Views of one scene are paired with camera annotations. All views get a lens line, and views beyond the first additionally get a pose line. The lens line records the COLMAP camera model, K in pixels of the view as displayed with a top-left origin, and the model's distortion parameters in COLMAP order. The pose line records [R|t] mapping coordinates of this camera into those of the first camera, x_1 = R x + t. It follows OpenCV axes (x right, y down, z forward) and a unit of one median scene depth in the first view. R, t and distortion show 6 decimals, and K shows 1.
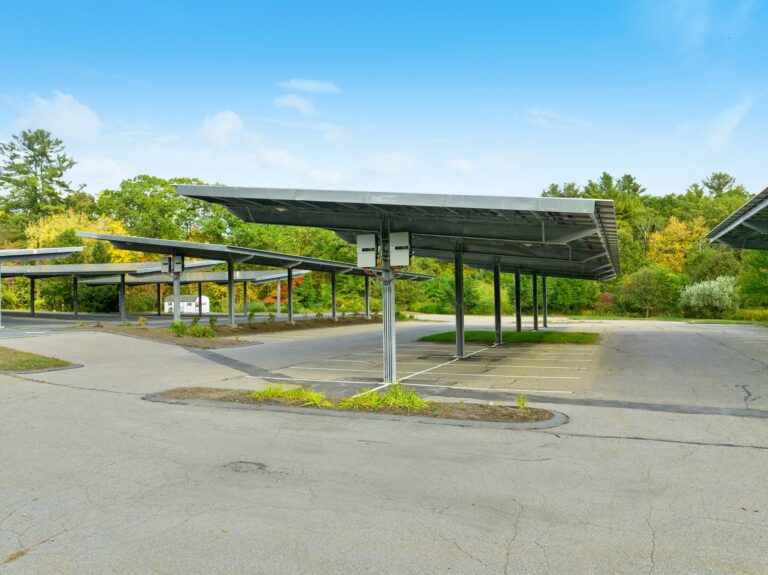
lens RADIAL K [[545.6, 0, 384.0], [0, 545.6, 287.5], [0, 0, 1]] dist [-0.038477, 0.005156]
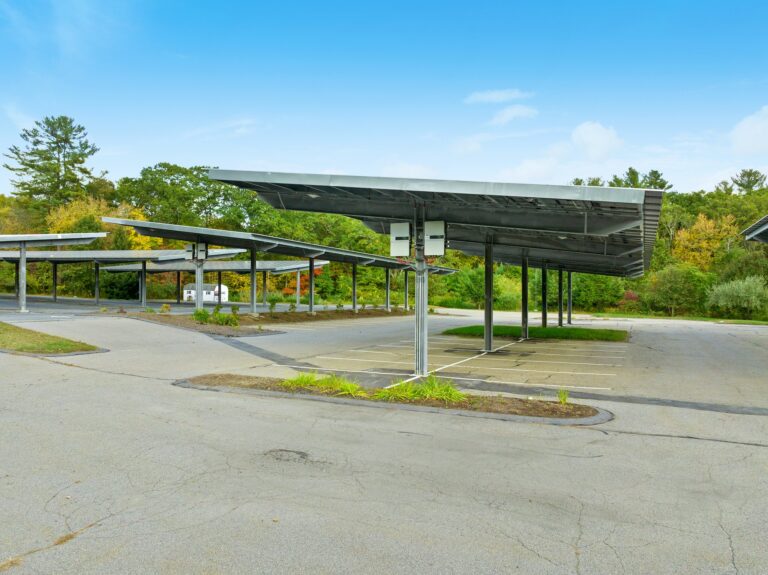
lens RADIAL K [[549.2, 0, 384.0], [0, 549.2, 287.5], [0, 0, 1]] dist [-0.036482, 0.004597]
pose [[0.999350, 0.021512, -0.028926, -0.013532], [-0.021164, 0.999701, 0.012285, 0.003210], [0.029181, -0.011665, 0.999506, 0.006423]]
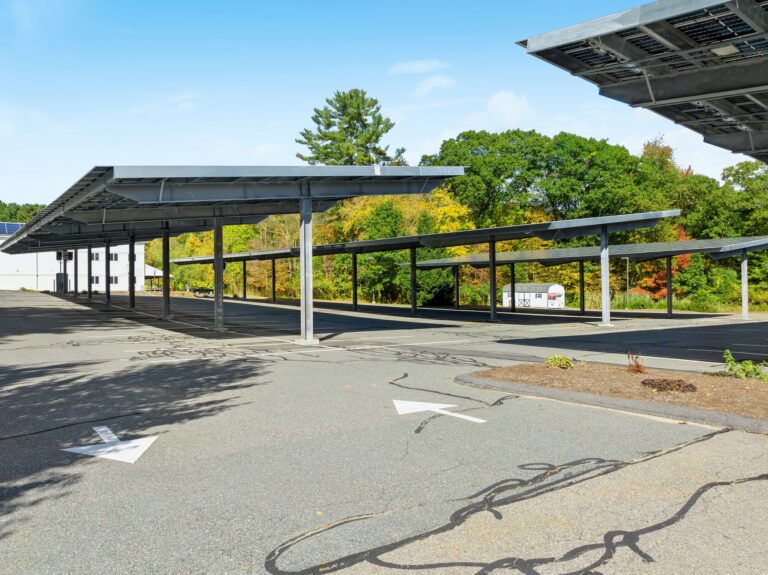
lens RADIAL K [[545.6, 0, 384.0], [0, 545.6, 287.5], [0, 0, 1]] dist [-0.038477, 0.005156]
pose [[0.875747, 0.004951, -0.482745, -0.441600], [0.002680, 0.999882, 0.015118, 0.019278], [0.482763, -0.014534, 0.875630, 0.633152]]
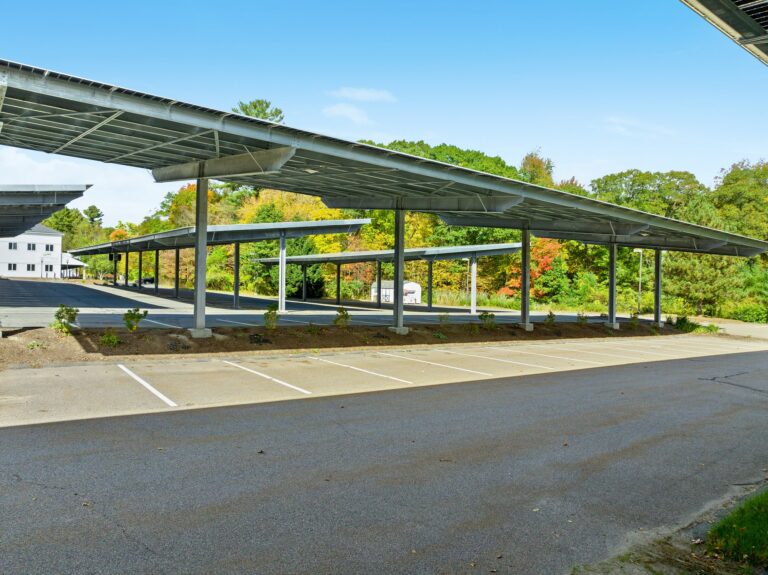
lens RADIAL K [[541.1, 0, 384.0], [0, 541.1, 287.5], [0, 0, 1]] dist [-0.039807, 0.000268]
pose [[0.867854, 0.030793, -0.495864, 0.052281], [-0.025567, 0.999523, 0.017323, 0.025438], [0.496161, -0.002356, 0.868227, 0.709229]]
